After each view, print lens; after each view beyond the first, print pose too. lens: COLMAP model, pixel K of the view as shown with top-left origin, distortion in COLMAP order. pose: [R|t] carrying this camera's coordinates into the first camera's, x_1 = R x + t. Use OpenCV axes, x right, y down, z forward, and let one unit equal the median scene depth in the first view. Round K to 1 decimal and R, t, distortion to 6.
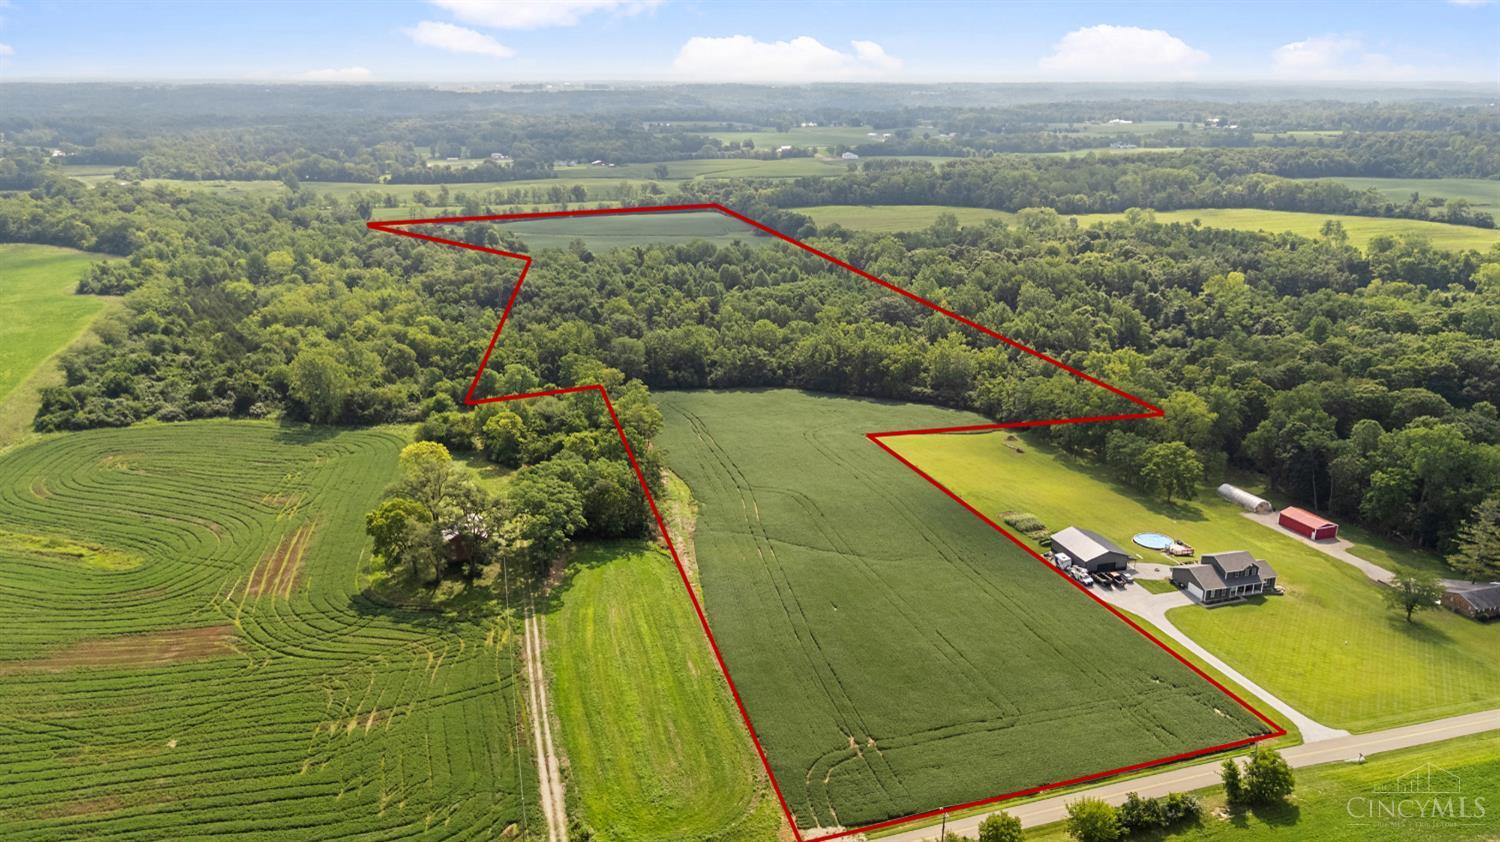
lens RADIAL K [[1124.2, 0, 751.5], [0, 1124.2, 429.1], [0, 0, 1]] dist [0.052462, -0.038069]
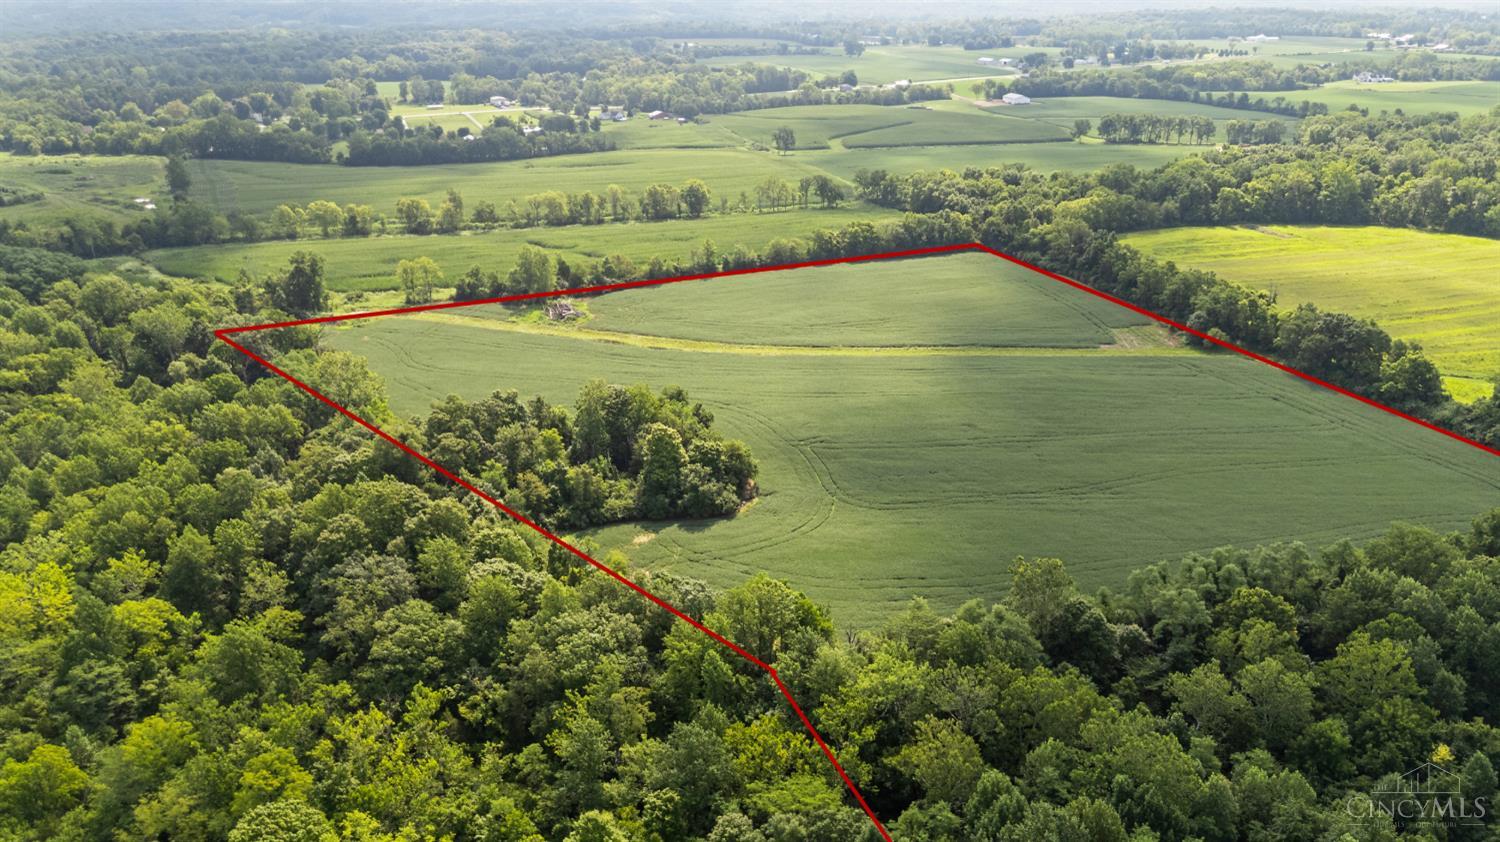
lens RADIAL K [[1124.2, 0, 755.8], [0, 1124.2, 419.6], [0, 0, 1]] dist [0.052462, -0.038069]
pose [[0.999200, -0.014951, 0.037089, -0.454114], [0.012392, 0.997588, 0.068299, -0.431993], [-0.038021, -0.067785, 0.996975, 1.360923]]
